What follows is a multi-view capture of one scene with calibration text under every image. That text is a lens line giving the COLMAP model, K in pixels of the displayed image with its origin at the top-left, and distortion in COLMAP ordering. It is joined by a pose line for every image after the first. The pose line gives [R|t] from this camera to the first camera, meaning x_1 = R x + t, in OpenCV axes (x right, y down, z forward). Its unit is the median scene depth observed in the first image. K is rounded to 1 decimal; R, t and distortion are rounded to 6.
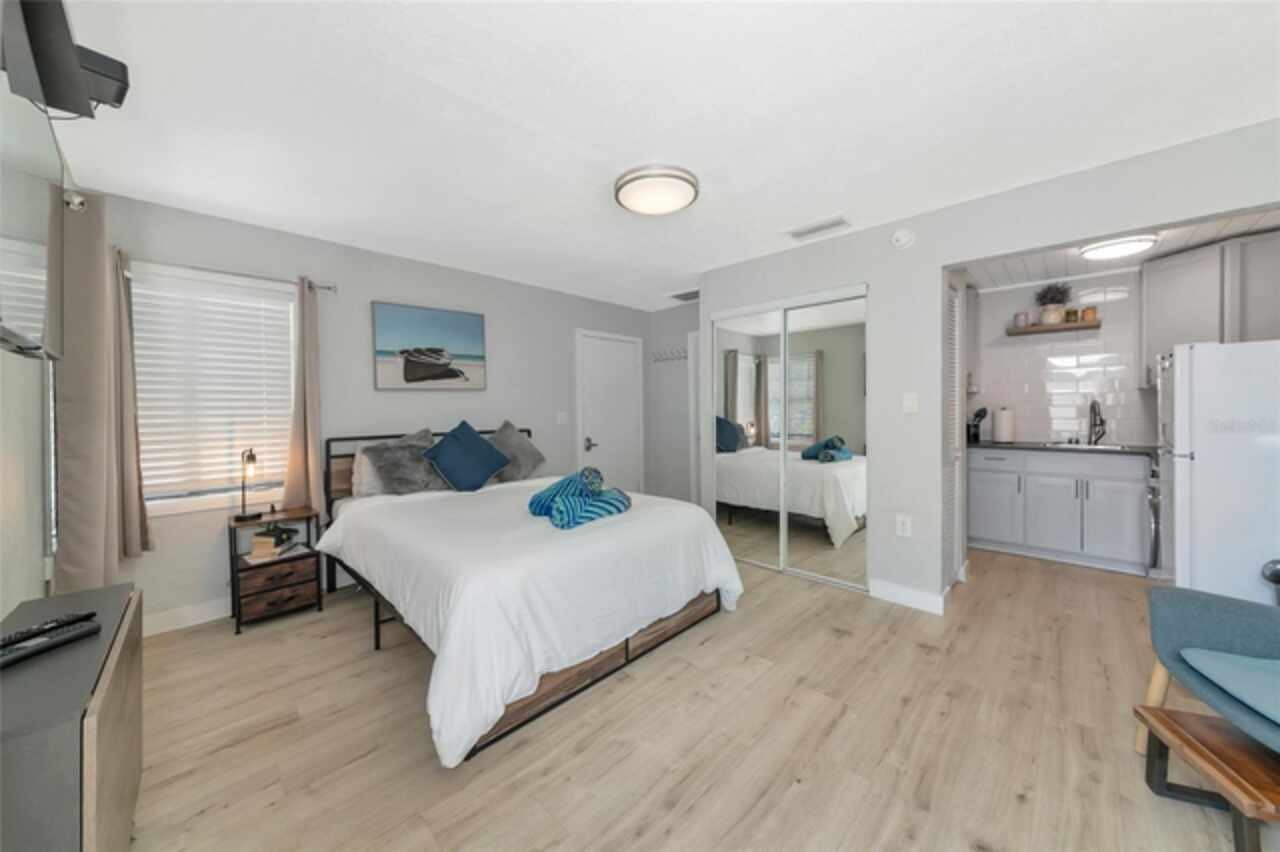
lens RADIAL K [[448.7, 0, 635.5], [0, 448.7, 408.4], [0, 0, 1]] dist [-0.000856, -0.000399]
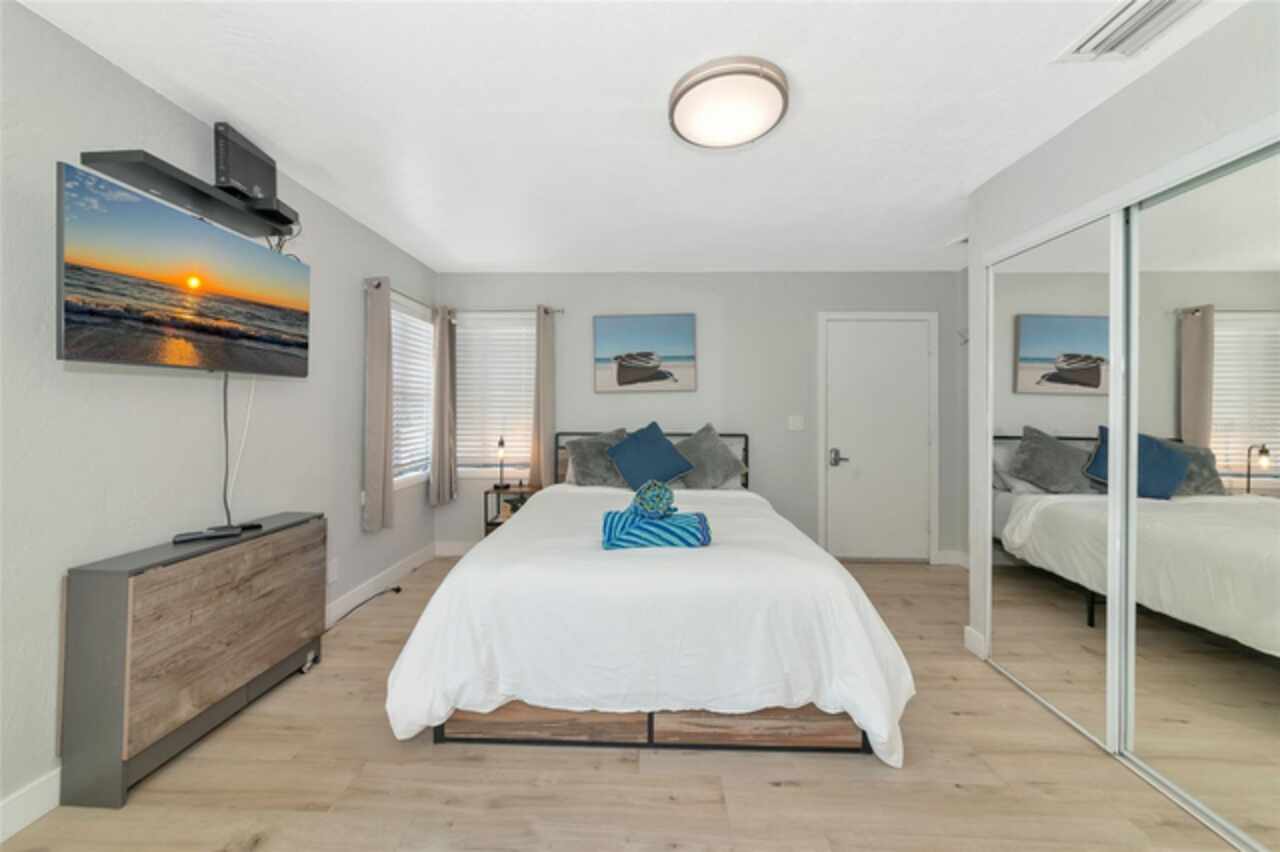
lens RADIAL K [[448.7, 0, 644.0], [0, 448.7, 408.0], [0, 0, 1]] dist [-0.000856, -0.000399]
pose [[0.675428, 0.006839, -0.737395, 0.413982], [-0.013824, 0.999899, -0.003388, 0.000089], [0.737297, 0.012482, 0.675454, 0.369073]]
